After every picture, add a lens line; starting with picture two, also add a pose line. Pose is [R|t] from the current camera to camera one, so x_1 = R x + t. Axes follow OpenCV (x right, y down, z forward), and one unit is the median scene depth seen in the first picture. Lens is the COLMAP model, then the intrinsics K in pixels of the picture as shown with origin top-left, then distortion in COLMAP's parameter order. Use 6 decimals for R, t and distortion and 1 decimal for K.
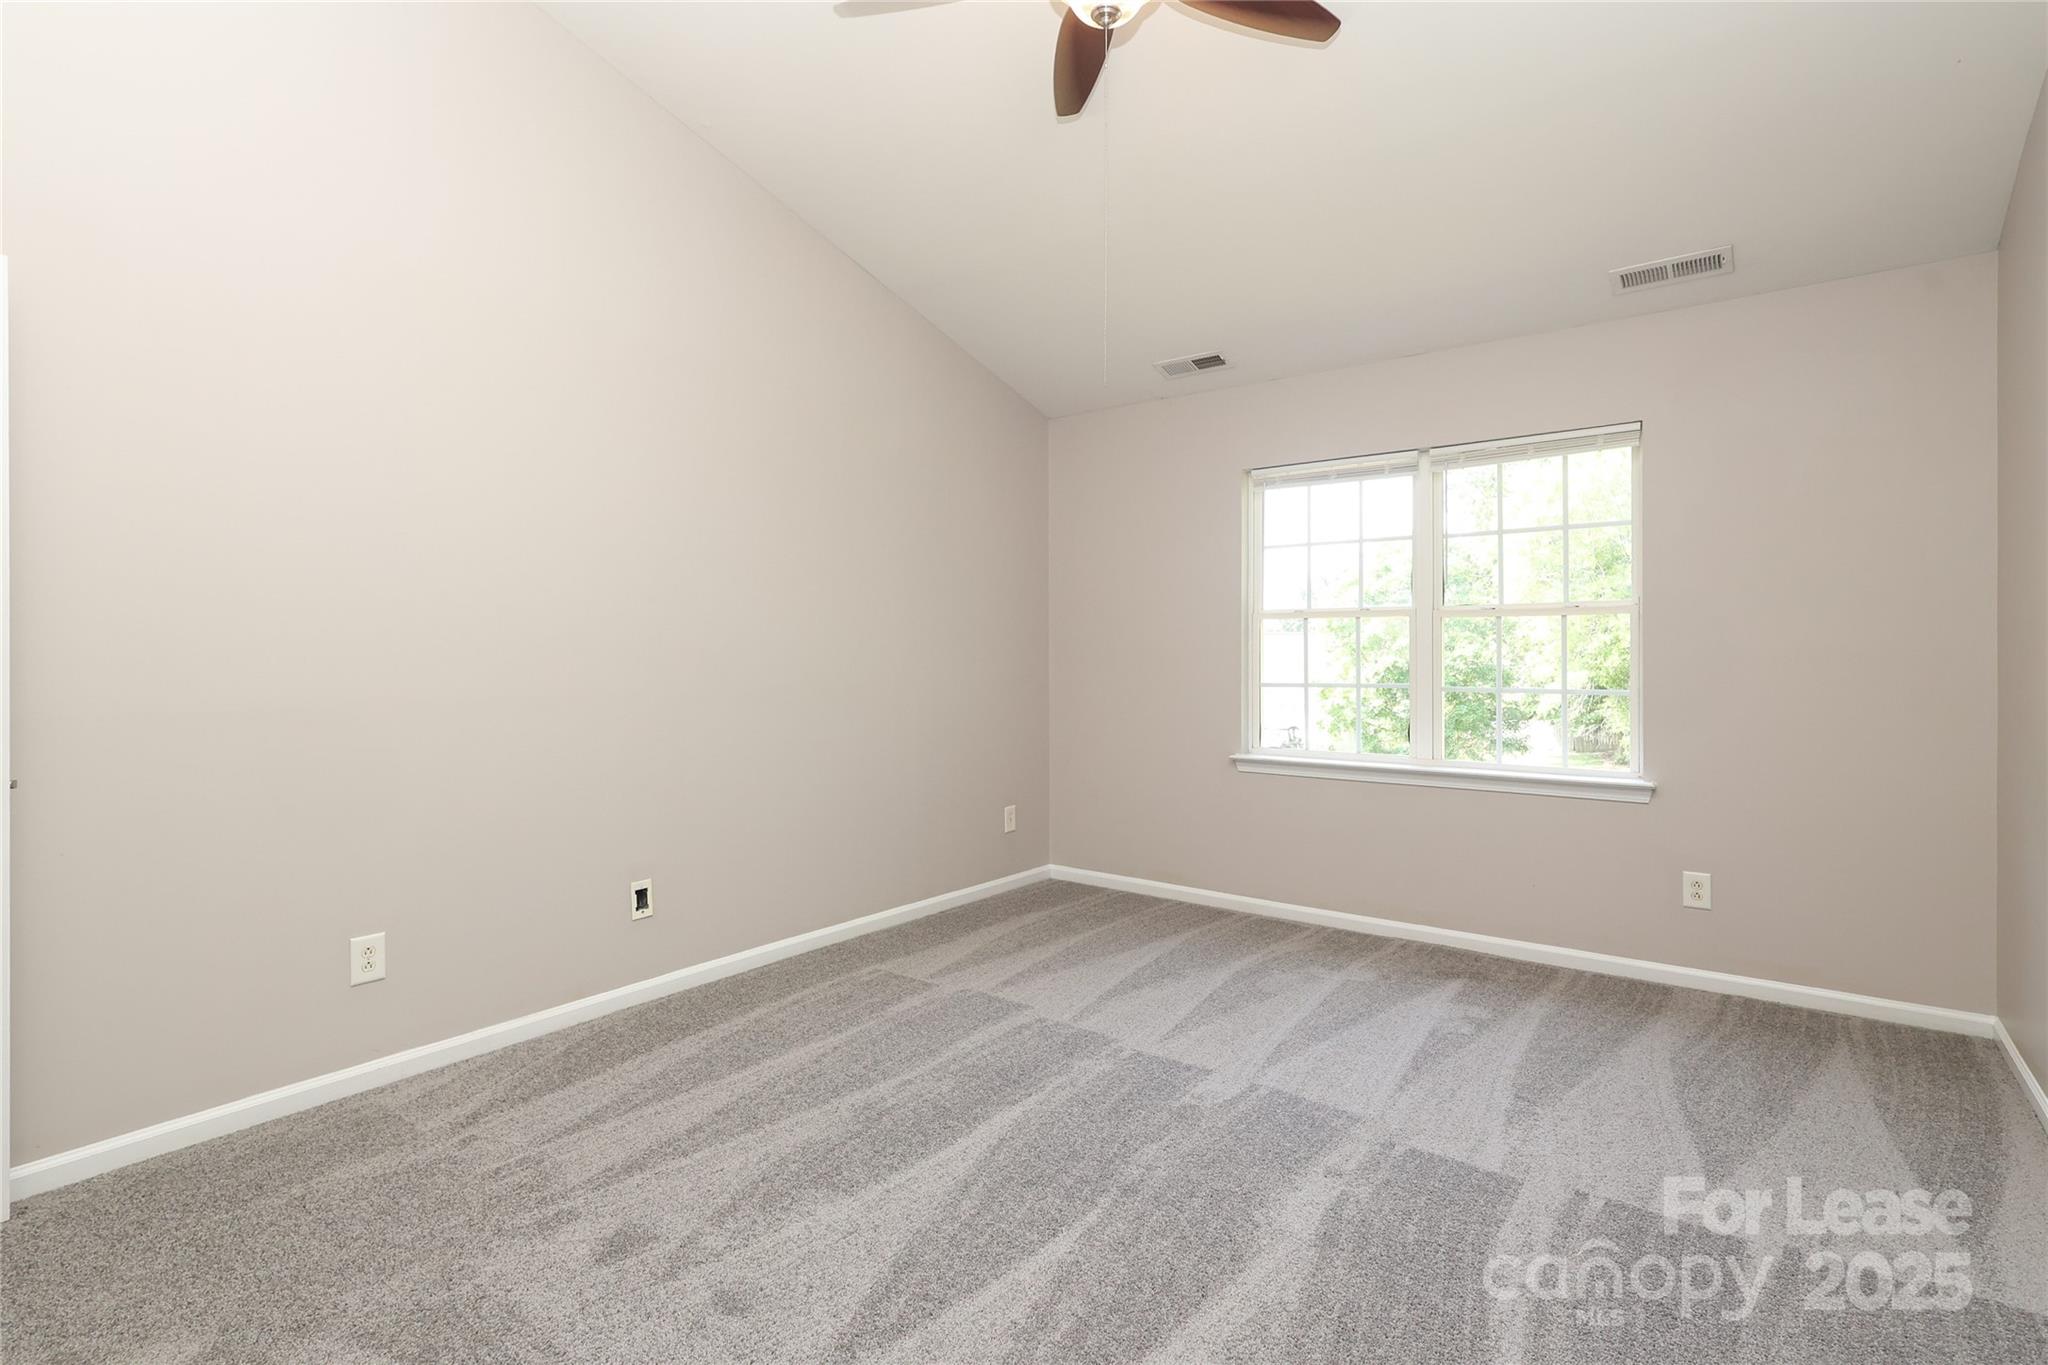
lens RADIAL K [[958.0, 0, 995.2], [0, 958.0, 683.3], [0, 0, 1]] dist [0.002688, 0.000630]
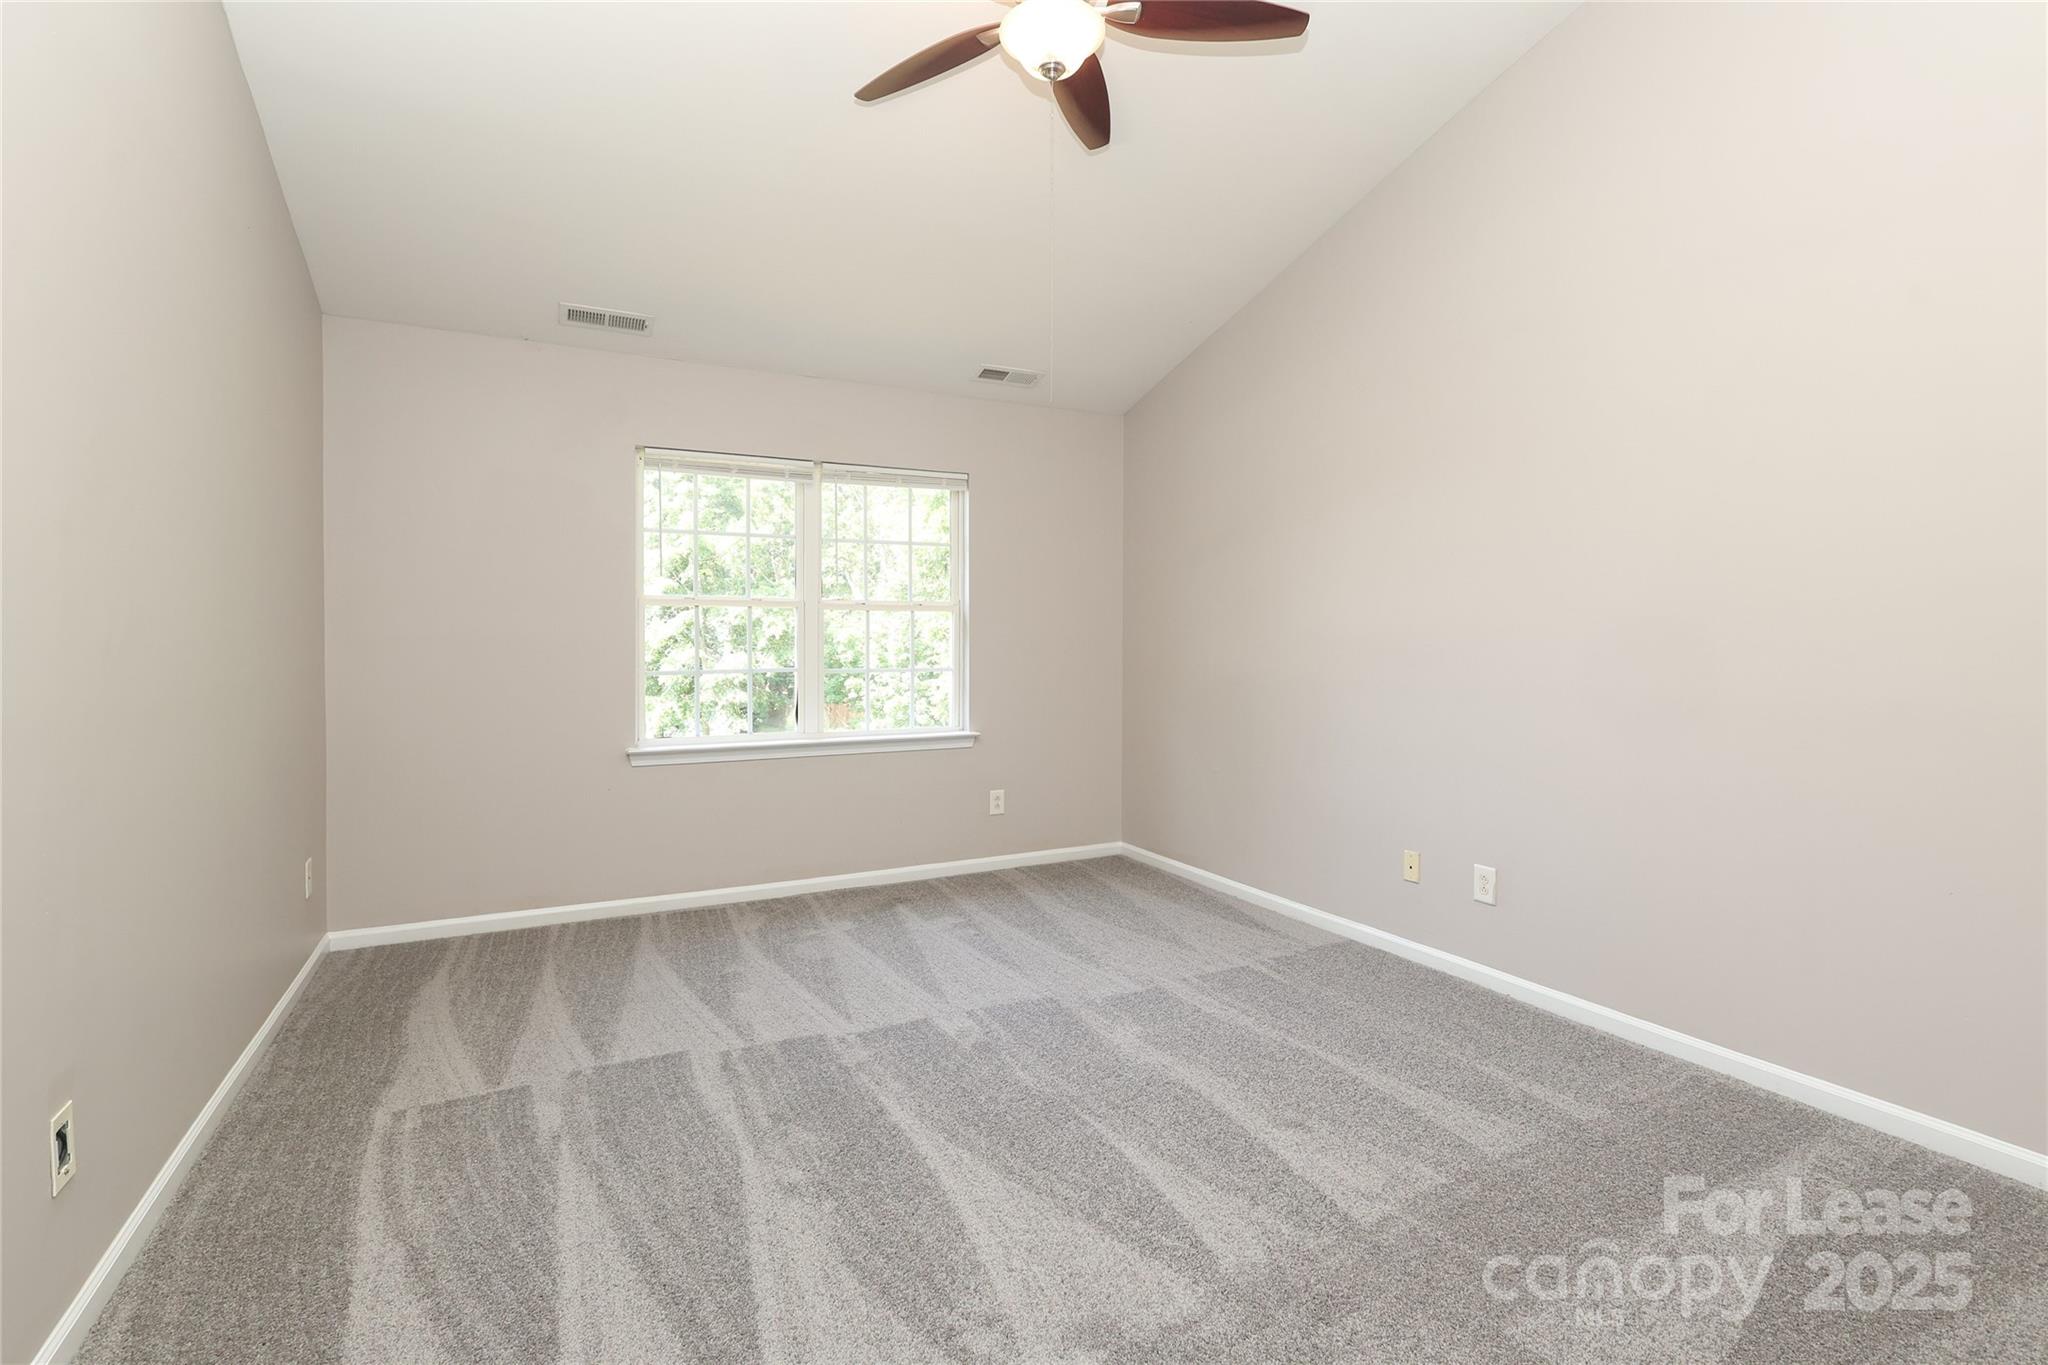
lens RADIAL K [[958.0, 0, 995.2], [0, 958.0, 683.3], [0, 0, 1]] dist [0.002688, 0.000630]
pose [[0.444407, -0.037837, 0.895026, -0.554024], [0.030445, 0.999168, 0.027123, -0.005148], [-0.895307, 0.015196, 0.445189, 0.342677]]
